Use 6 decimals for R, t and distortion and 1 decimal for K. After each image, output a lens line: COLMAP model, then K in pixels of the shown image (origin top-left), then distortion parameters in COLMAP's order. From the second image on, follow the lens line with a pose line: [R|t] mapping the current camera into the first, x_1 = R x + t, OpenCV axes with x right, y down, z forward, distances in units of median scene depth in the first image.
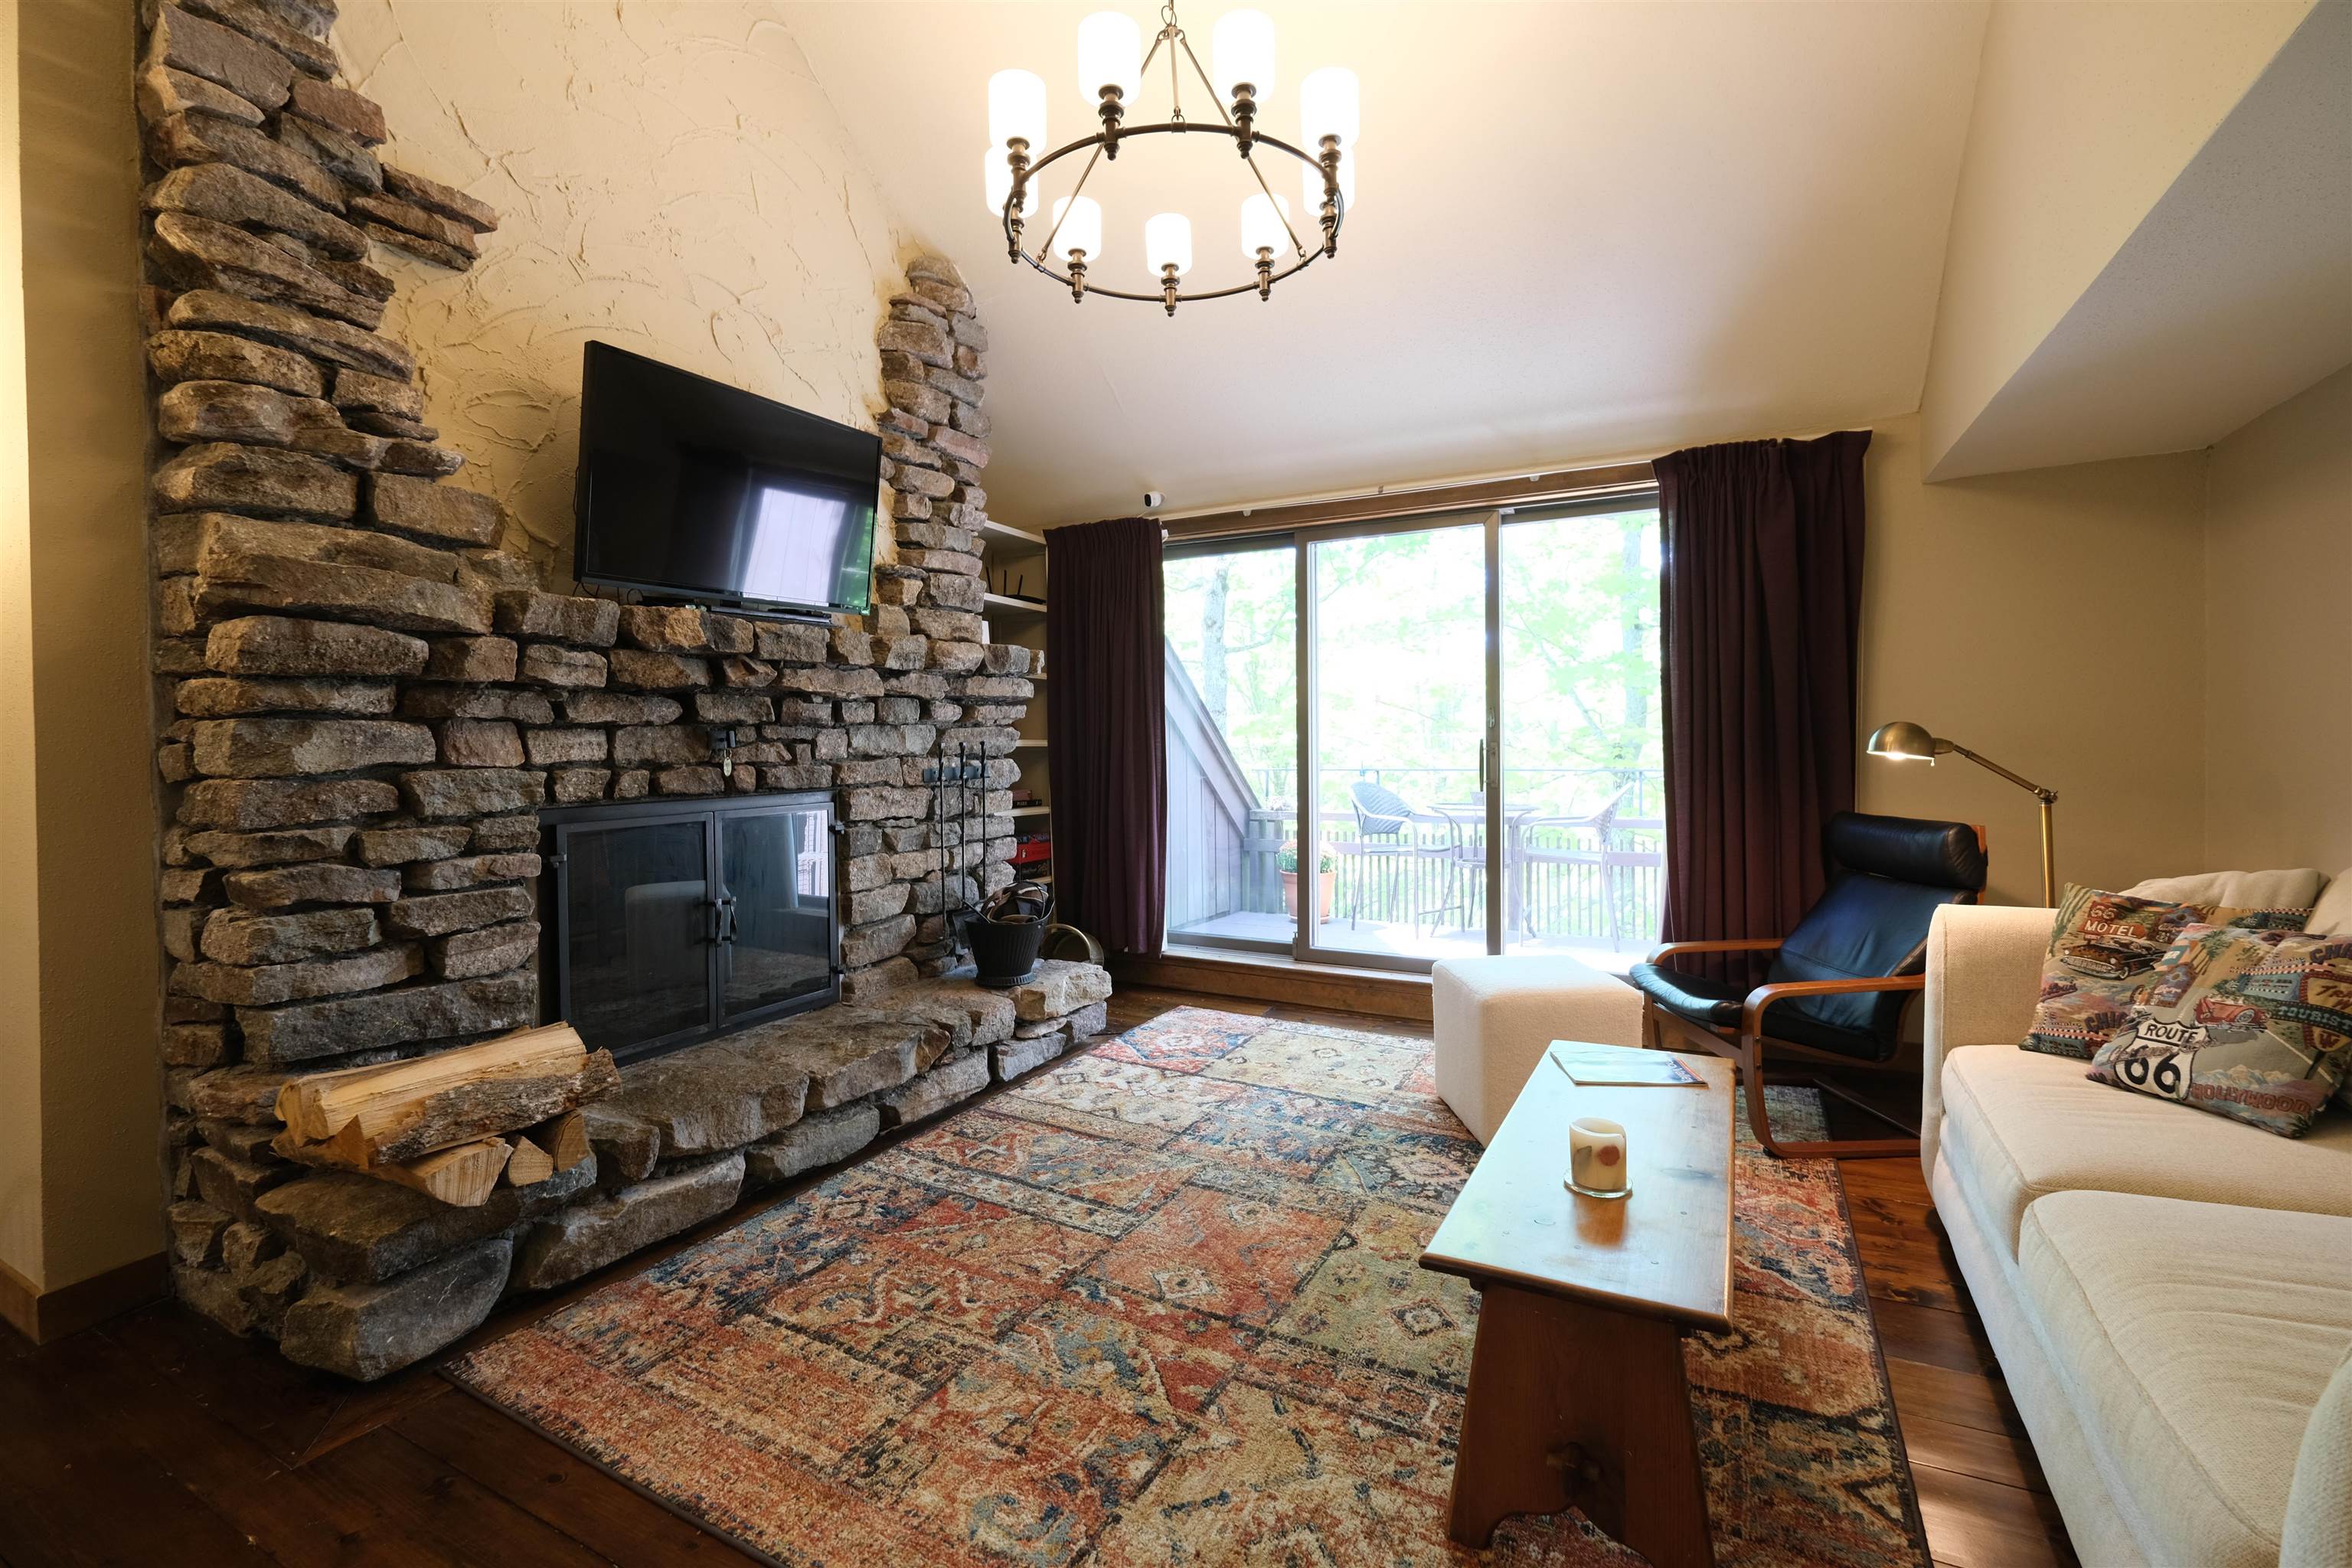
lens RADIAL K [[1024.4, 0, 1160.1], [0, 1024.4, 750.9], [0, 0, 1]] dist [-0.000764, -0.000091]
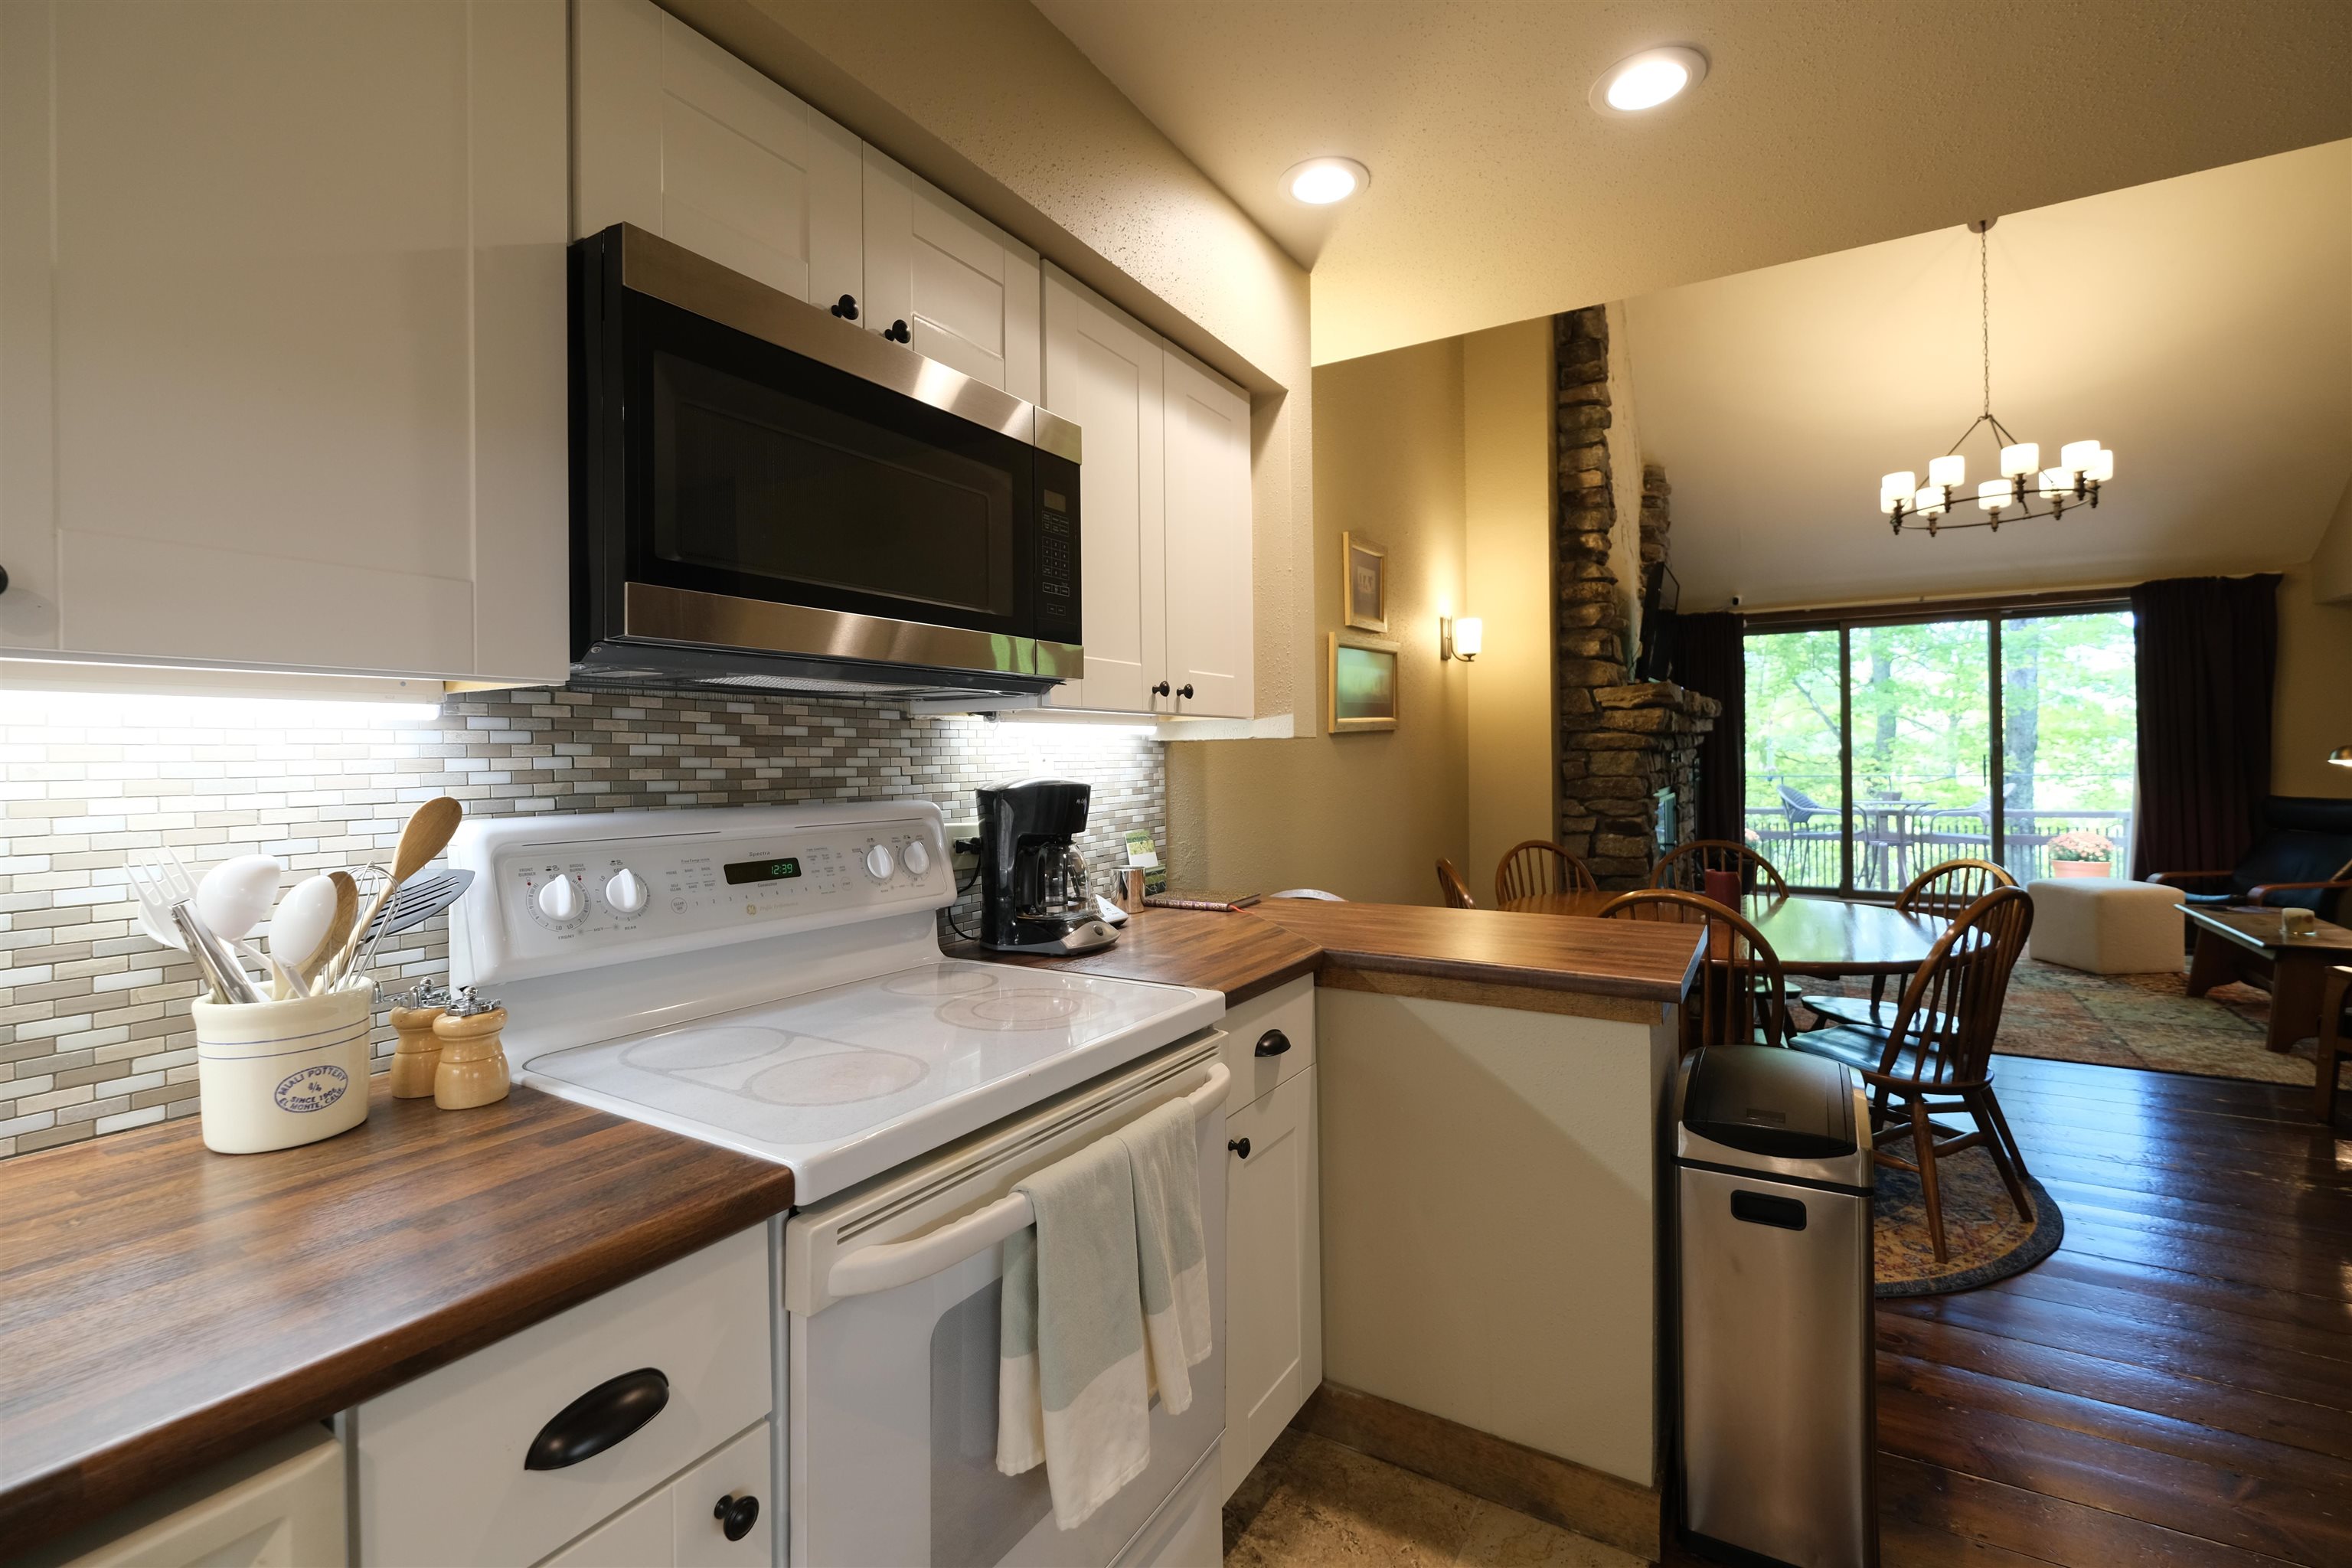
lens RADIAL K [[1024.4, 0, 1166.0], [0, 1024.4, 758.0], [0, 0, 1]] dist [-0.000764, -0.000091]
pose [[0.998474, -0.006833, -0.054796, -1.489989], [0.006395, 0.999946, -0.008175, -0.002463], [0.054848, 0.007812, 0.998464, -1.119973]]
